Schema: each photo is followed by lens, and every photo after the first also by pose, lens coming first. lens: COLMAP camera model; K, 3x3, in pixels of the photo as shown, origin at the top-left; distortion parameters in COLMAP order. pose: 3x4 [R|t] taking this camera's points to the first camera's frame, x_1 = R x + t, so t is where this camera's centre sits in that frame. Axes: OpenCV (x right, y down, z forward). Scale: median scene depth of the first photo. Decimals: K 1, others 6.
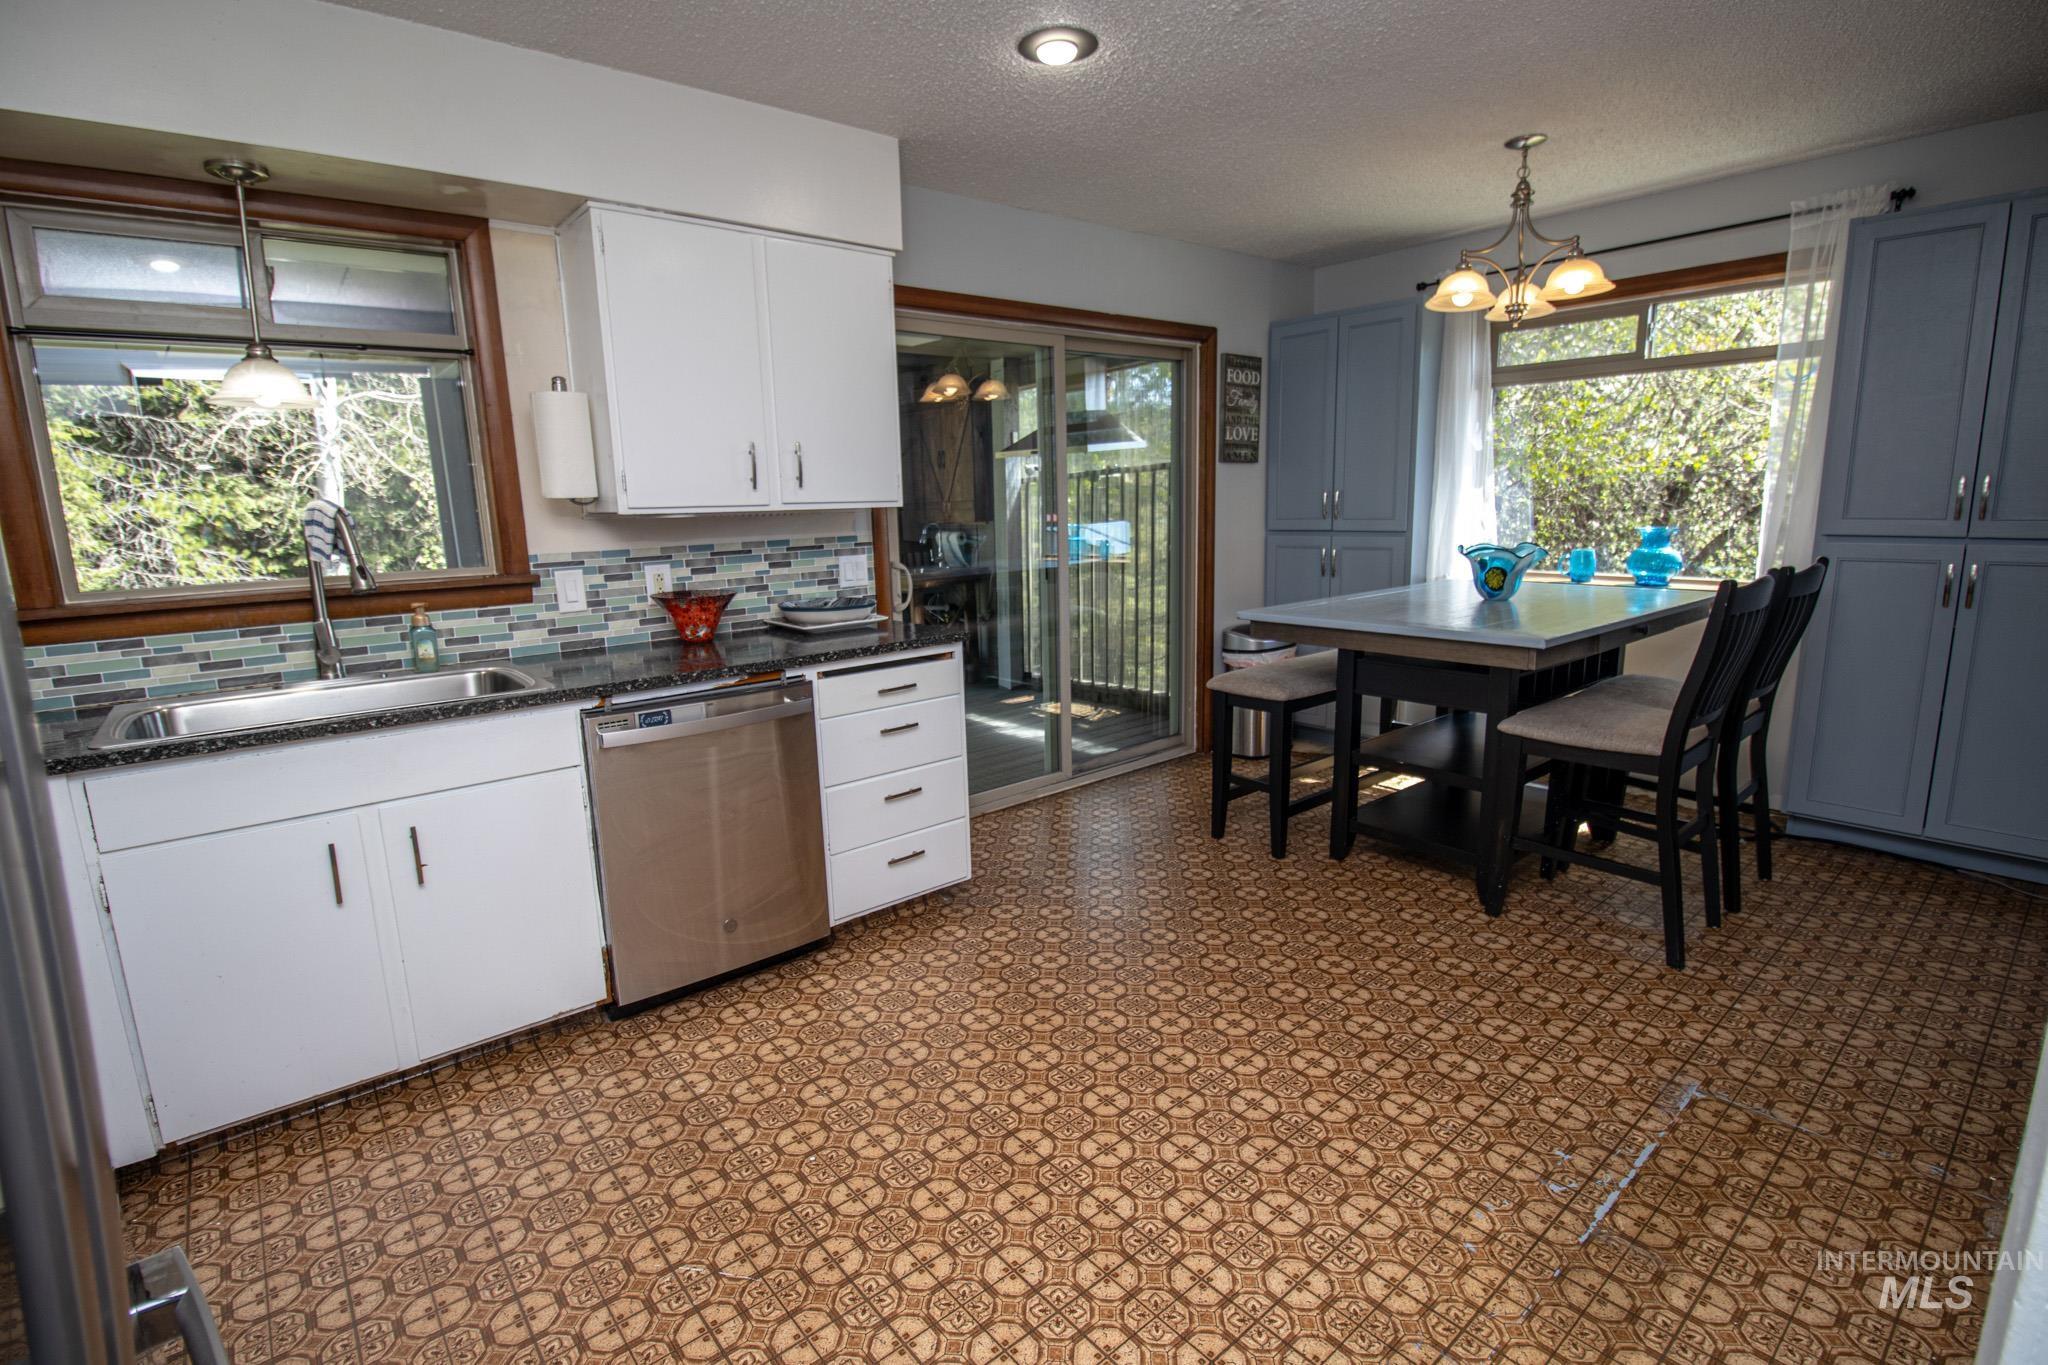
lens RADIAL K [[949.7, 0, 1017.2], [0, 949.7, 674.5], [0, 0, 1]] dist [-0.000697, -0.012333]
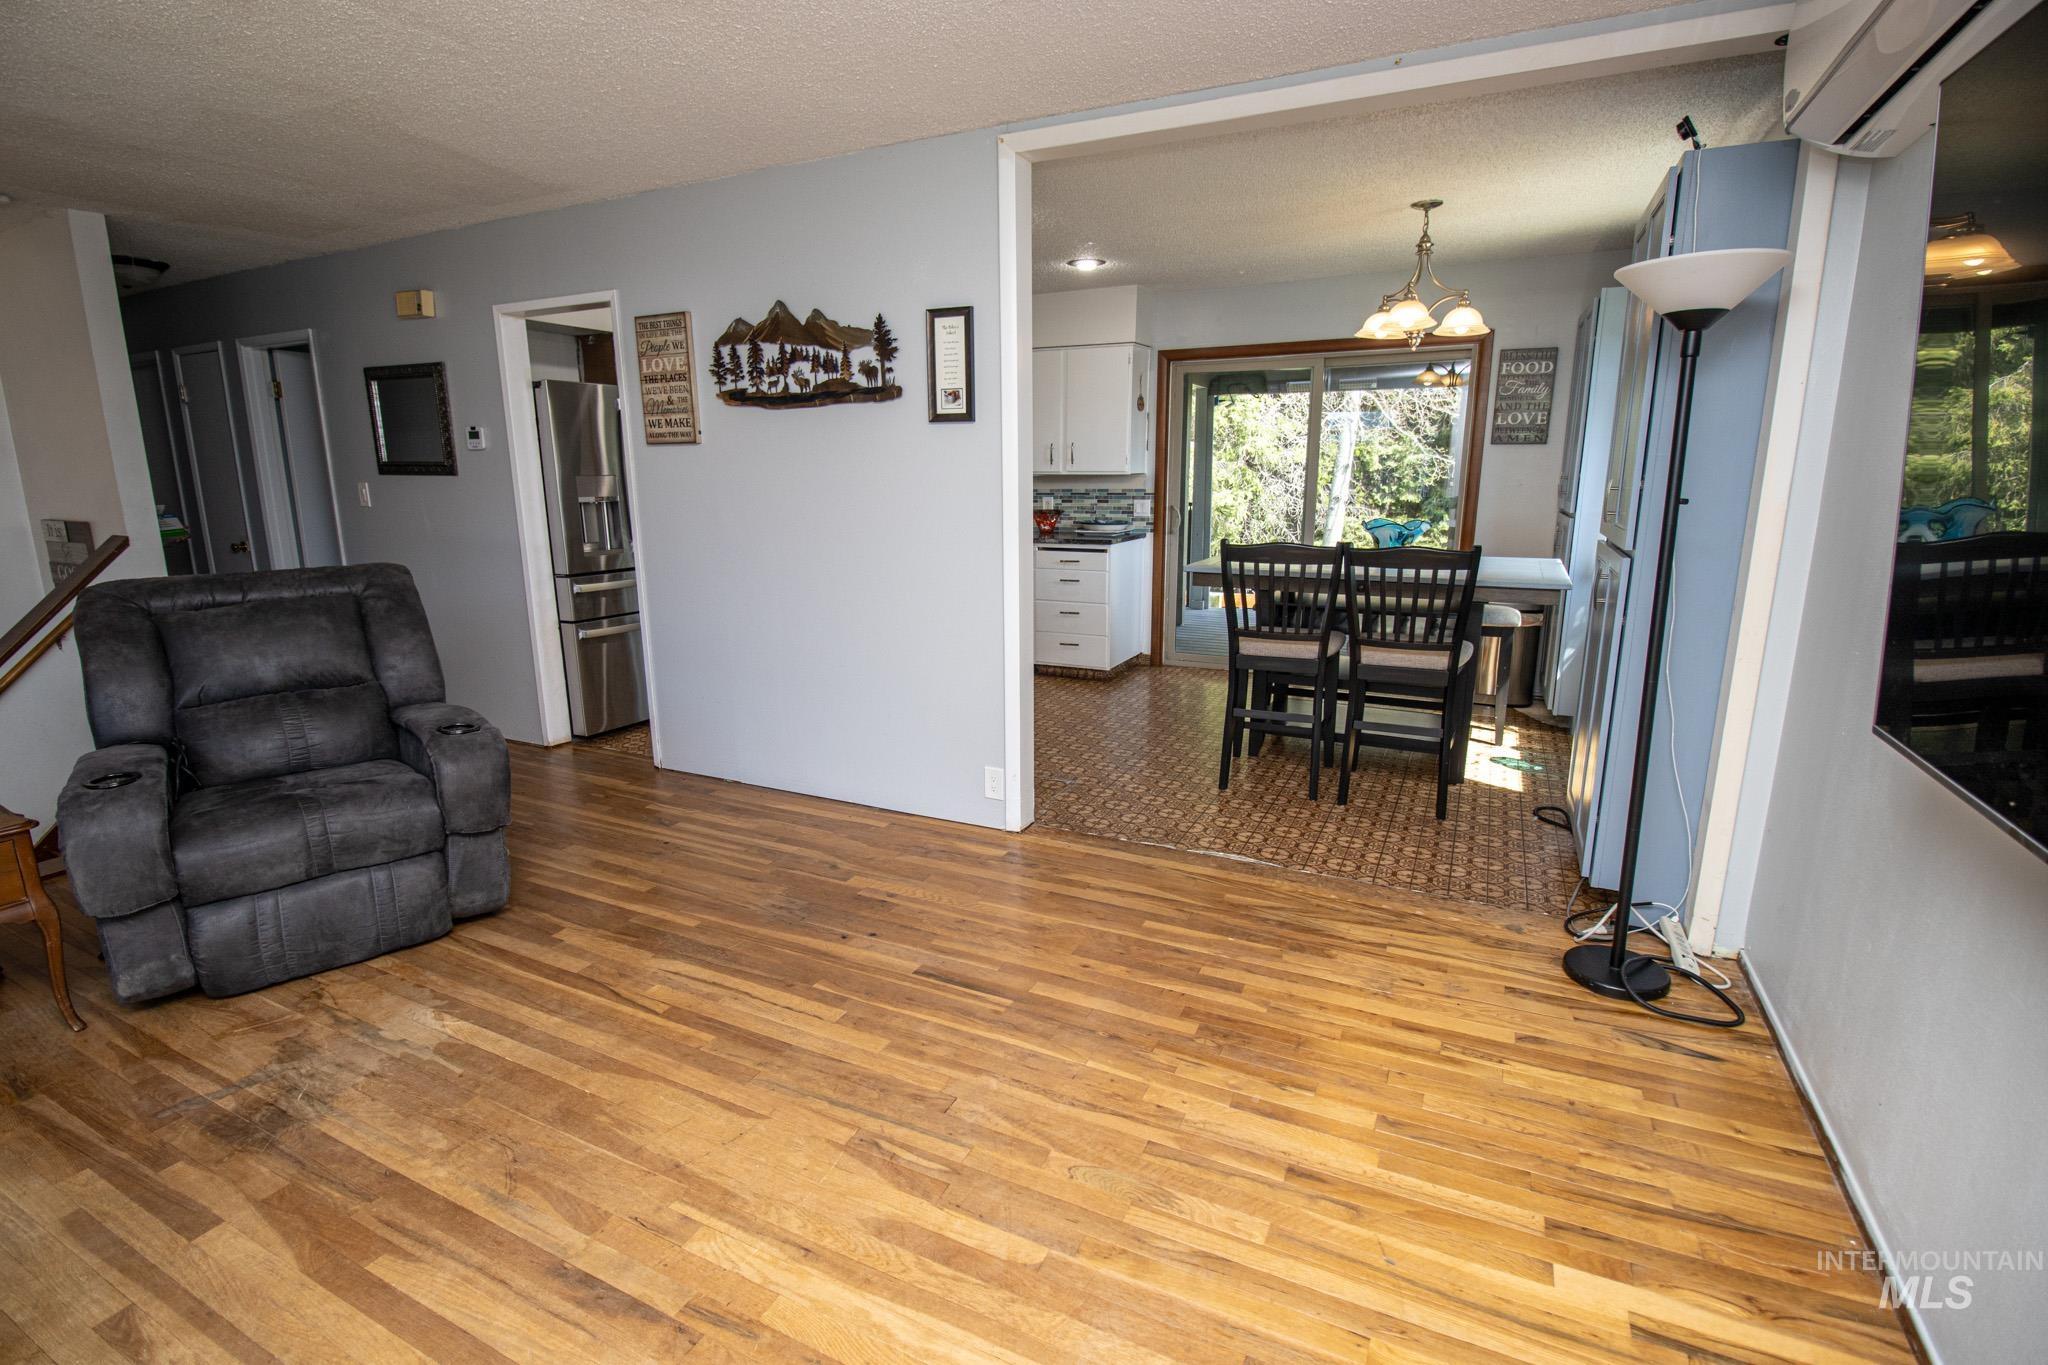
lens RADIAL K [[949.7, 0, 1009.2], [0, 949.7, 673.9], [0, 0, 1]] dist [-0.000697, -0.012333]
pose [[0.399832, 0.222514, -0.889169, 1.873931], [-0.171879, 0.971078, 0.165724, -0.072923], [0.900329, 0.086568, 0.426514, -0.000183]]
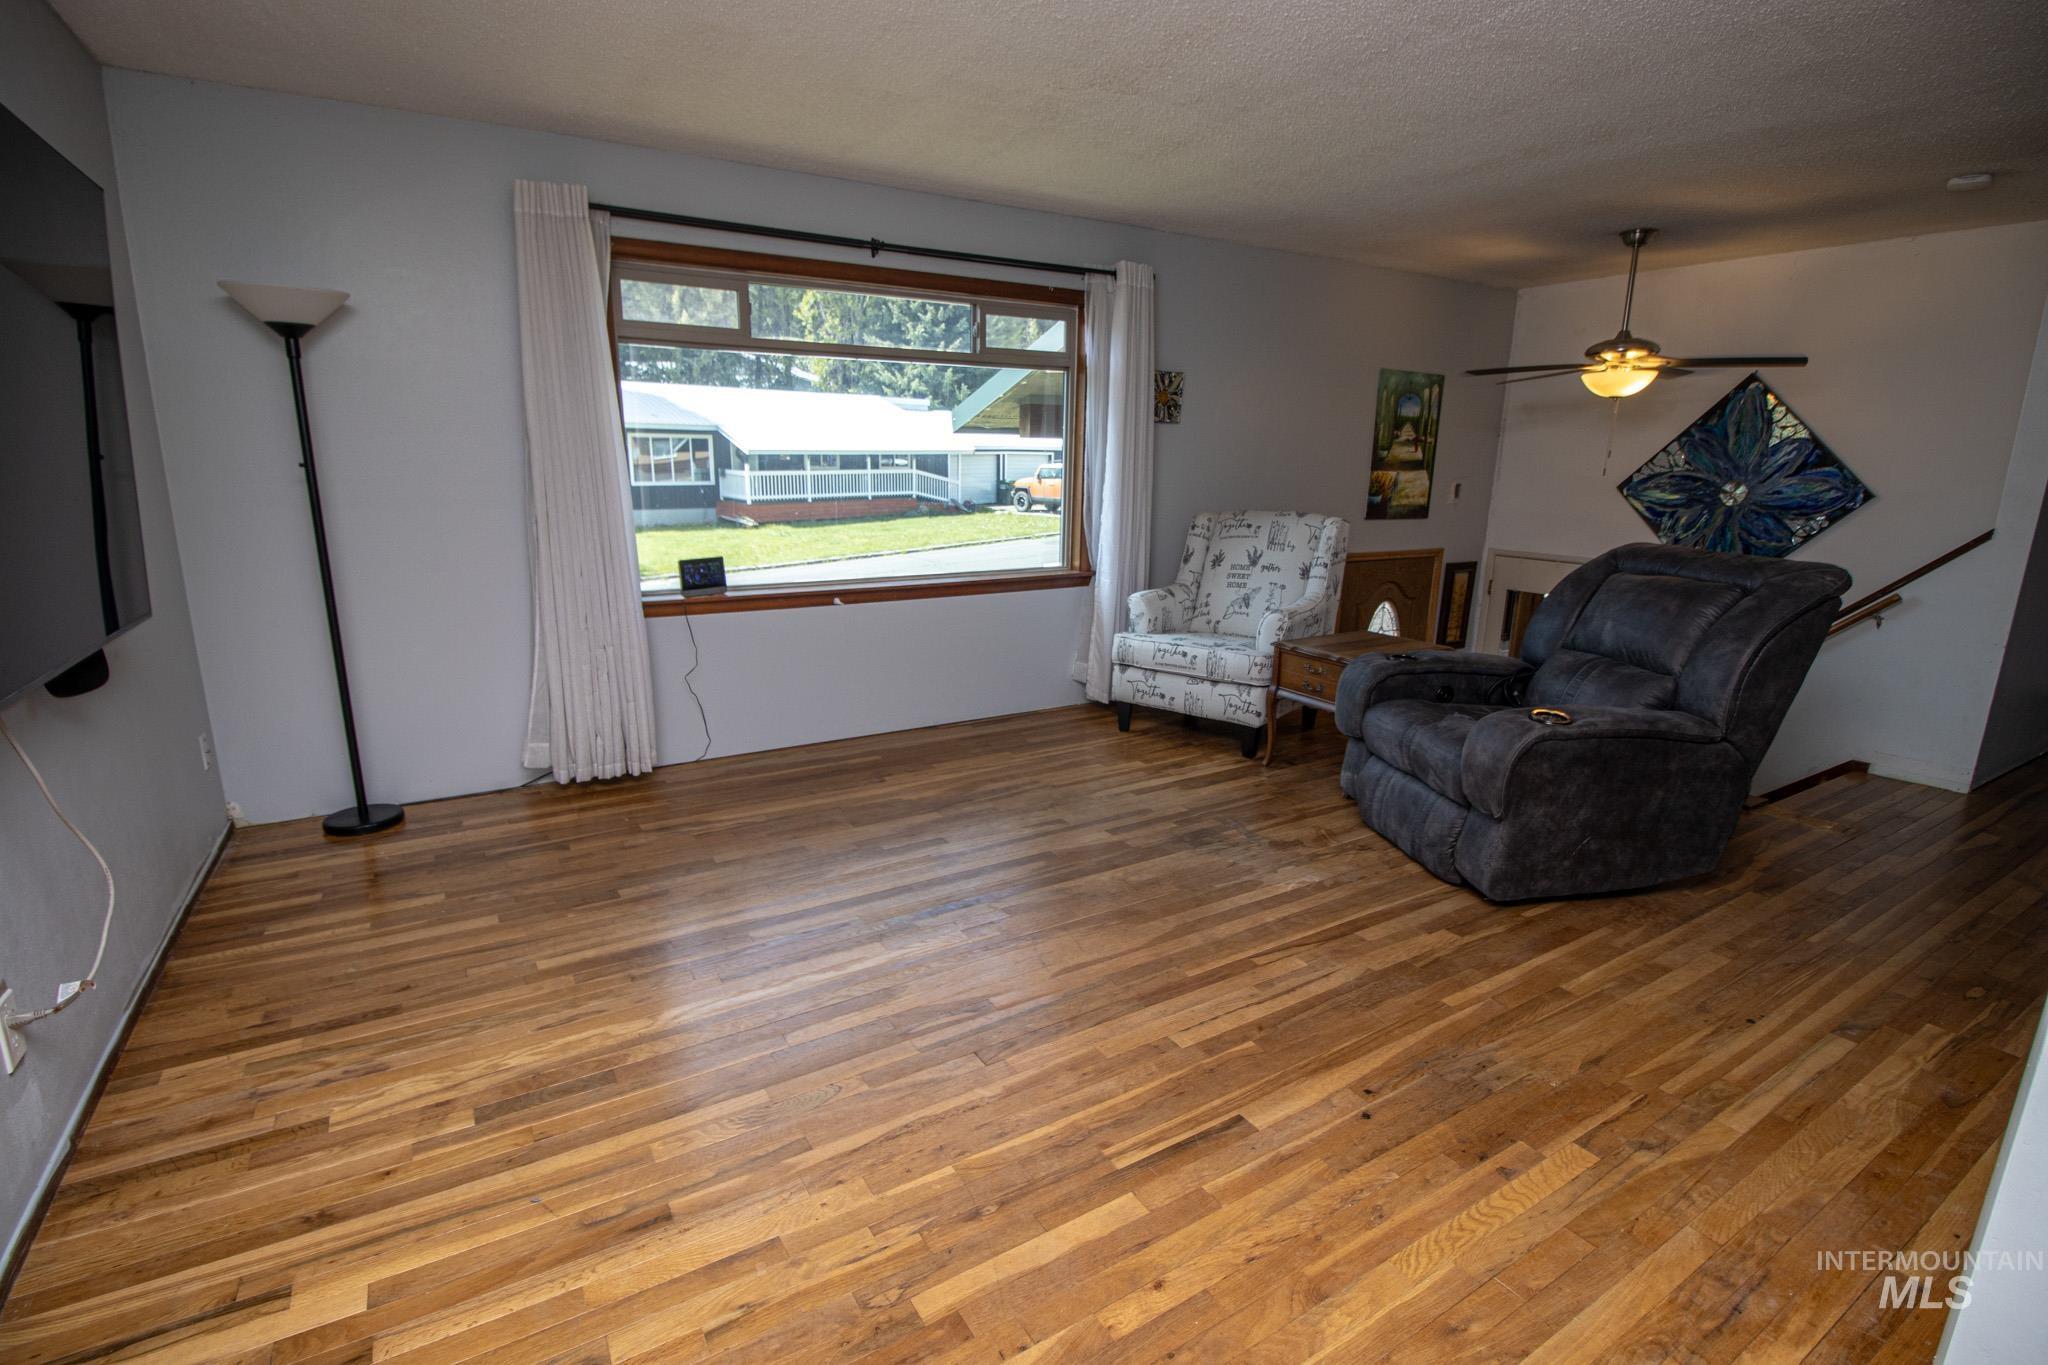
lens RADIAL K [[949.7, 0, 1009.0], [0, 949.7, 685.2], [0, 0, 1]] dist [-0.000697, -0.012333]
pose [[-0.988105, -0.018272, 0.152692, 1.101278], [0.045359, 0.914114, 0.402913, -0.202782], [-0.146940, 0.405046, -0.902411, 0.910620]]
